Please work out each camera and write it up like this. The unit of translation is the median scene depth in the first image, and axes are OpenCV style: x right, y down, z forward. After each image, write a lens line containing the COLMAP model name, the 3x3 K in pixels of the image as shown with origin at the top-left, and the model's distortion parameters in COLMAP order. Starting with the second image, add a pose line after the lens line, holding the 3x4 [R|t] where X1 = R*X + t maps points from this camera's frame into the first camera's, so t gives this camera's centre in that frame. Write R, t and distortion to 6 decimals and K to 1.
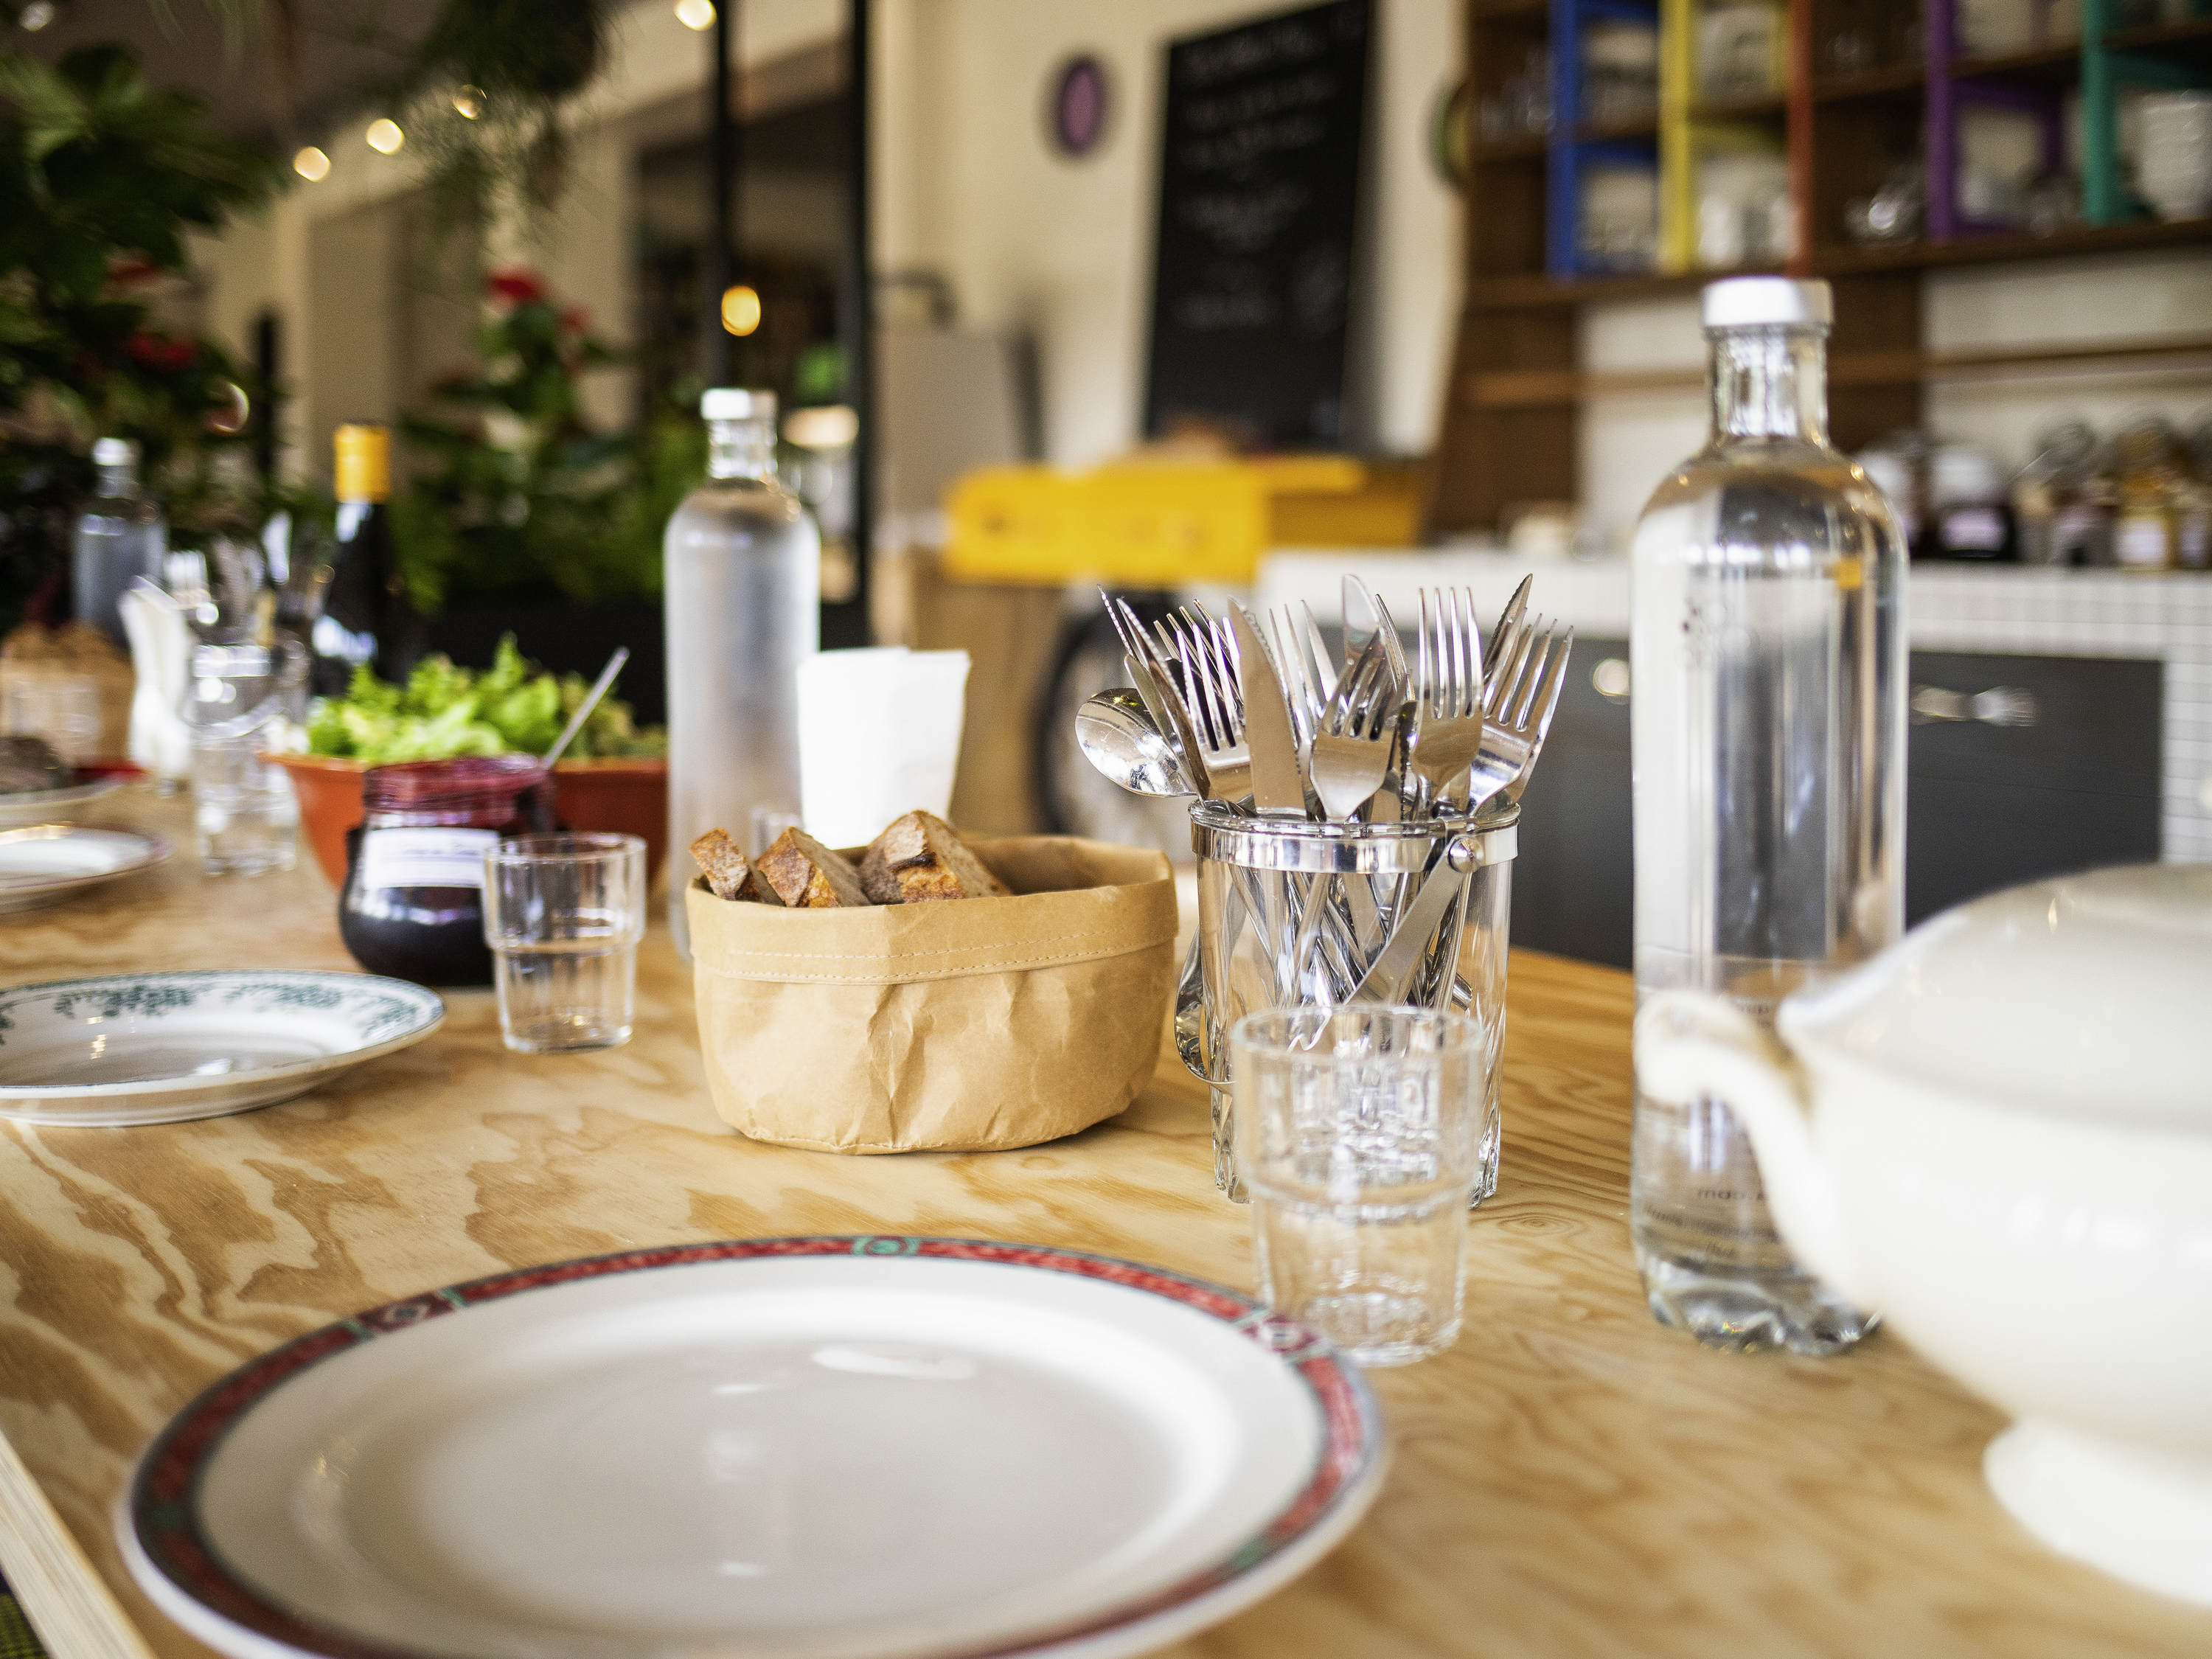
lens RADIAL K [[2378.0, 0, 1113.5], [0, 2378.0, 817.9], [0, 0, 1]] dist [-0.072777, 0.000000]
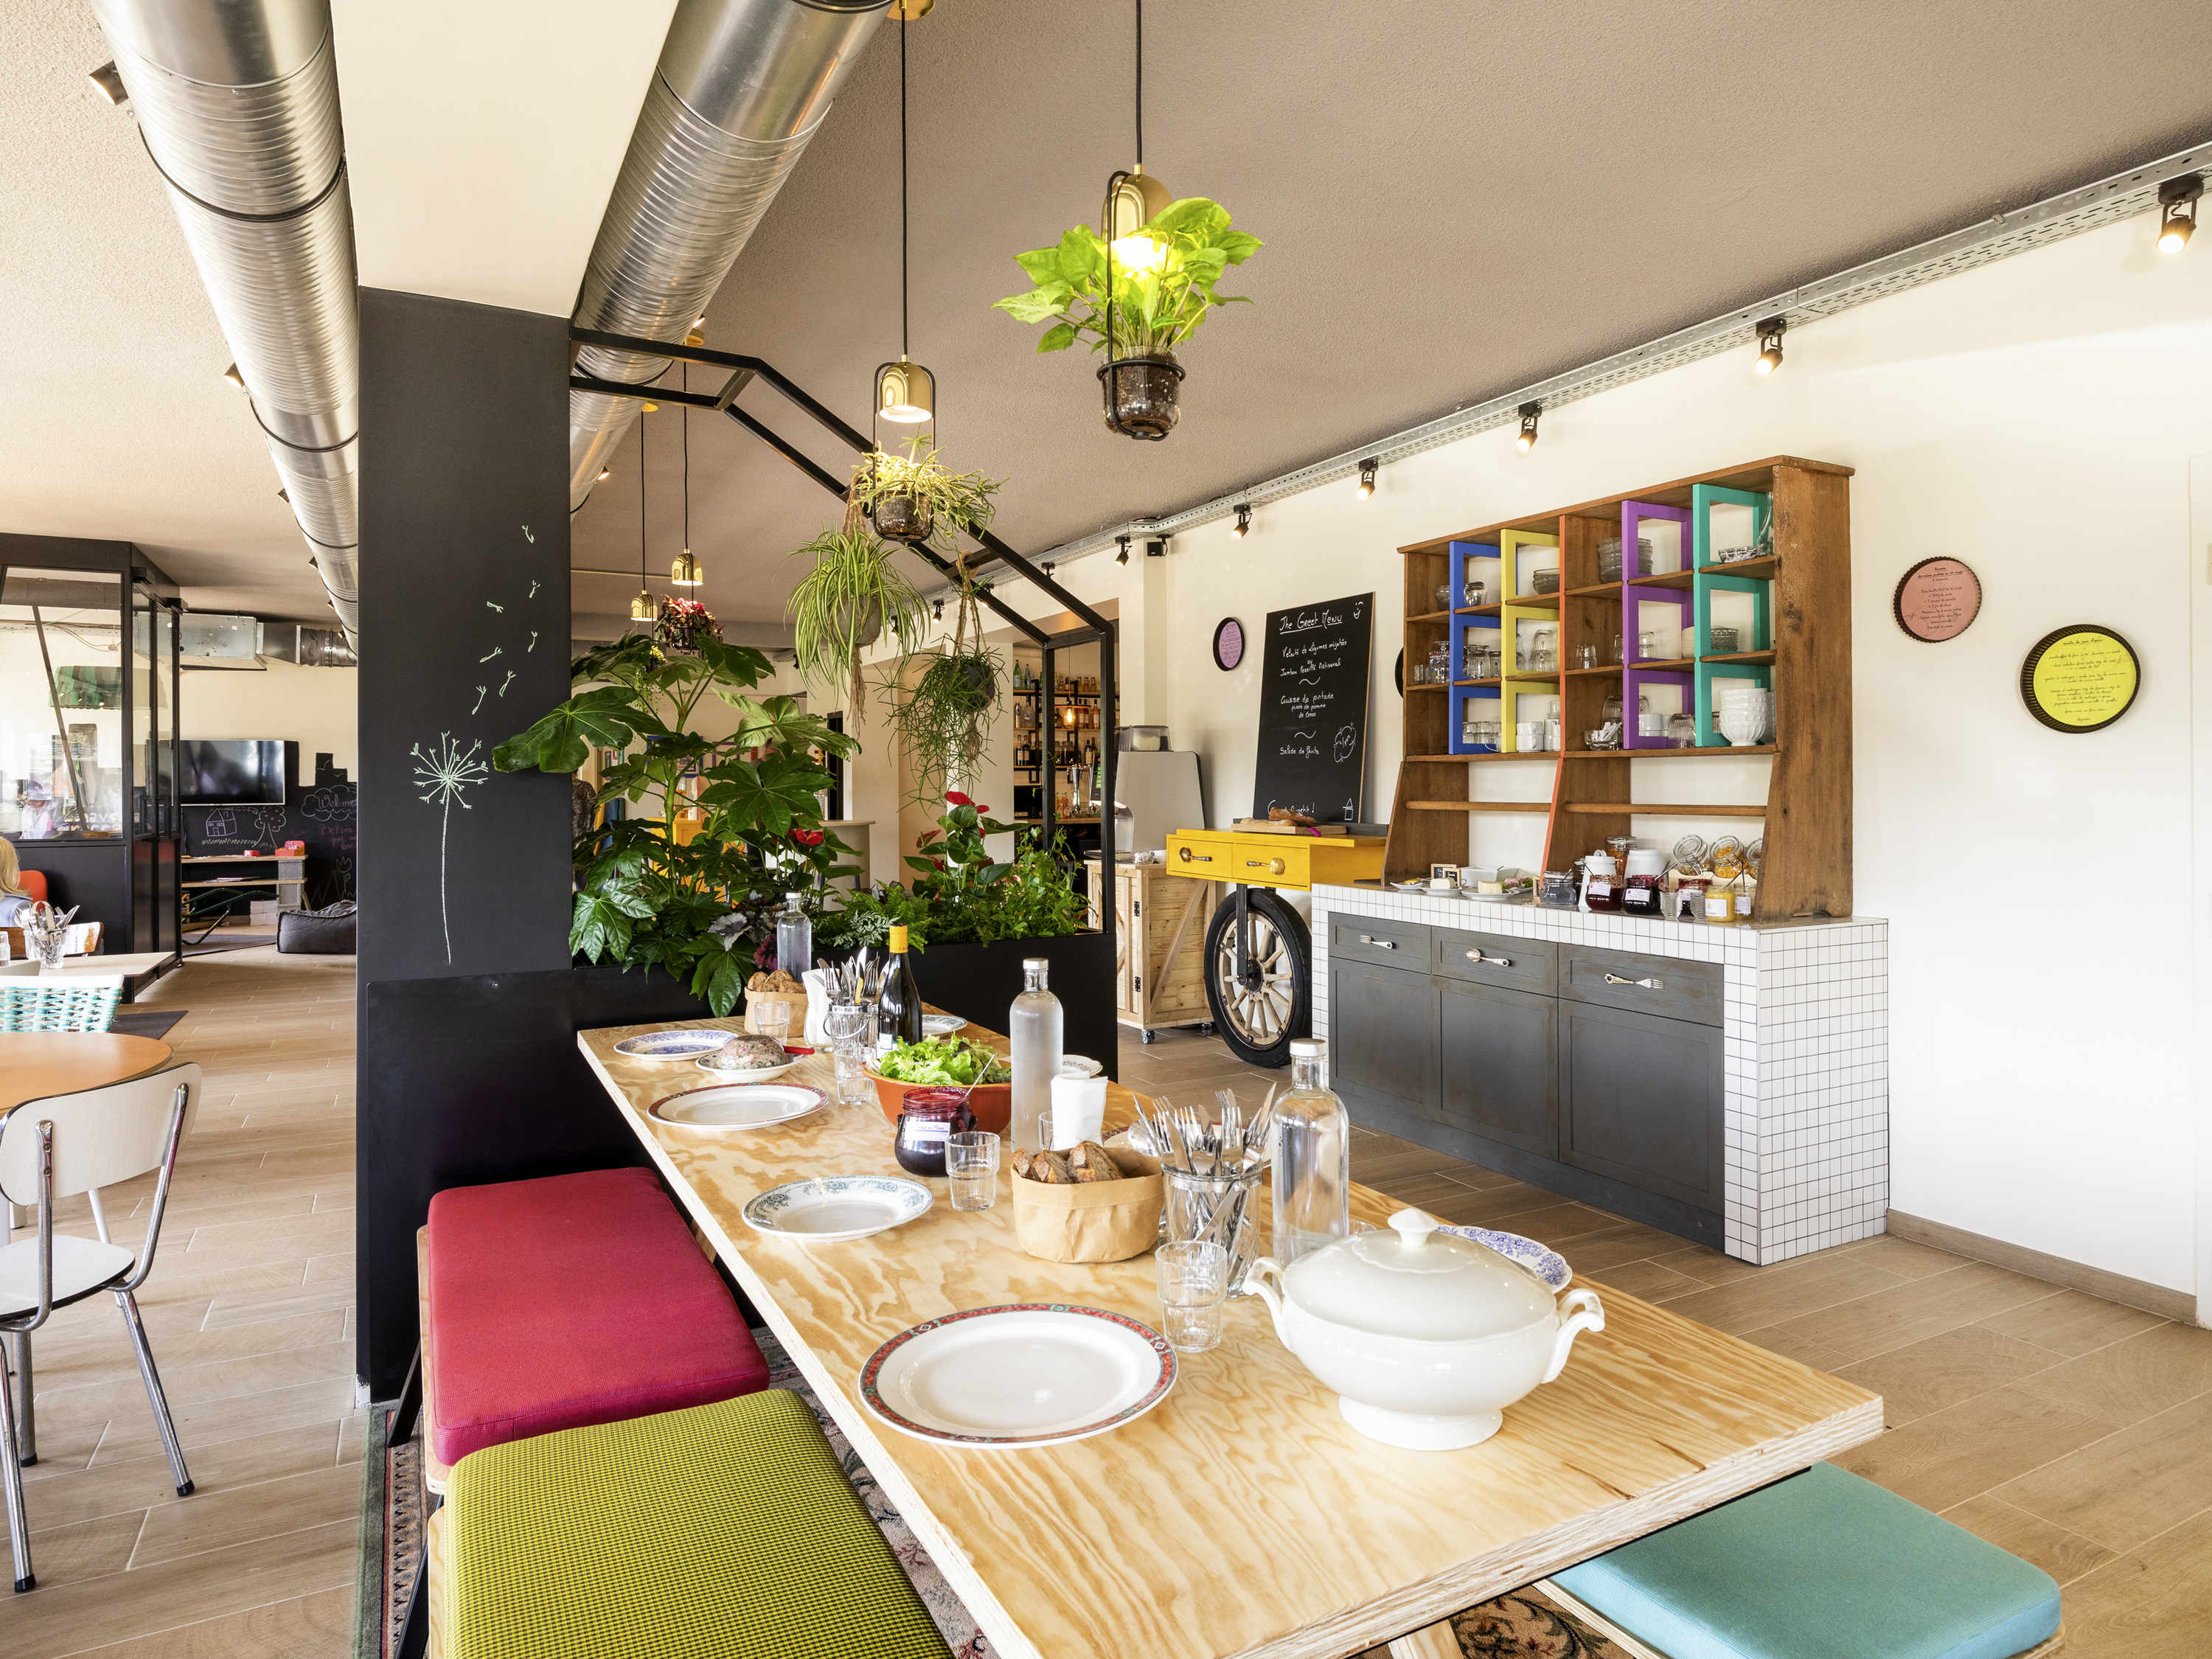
lens RADIAL K [[1313.5, 0, 1097.9], [0, 1313.5, 842.3], [0, 0, 1]] dist [0.003171, 0.003136]
pose [[0.990147, -0.008887, -0.139753, 0.123322], [-0.001457, 0.997276, -0.073745, -0.188172], [0.140028, 0.073222, 0.987436, -0.497412]]
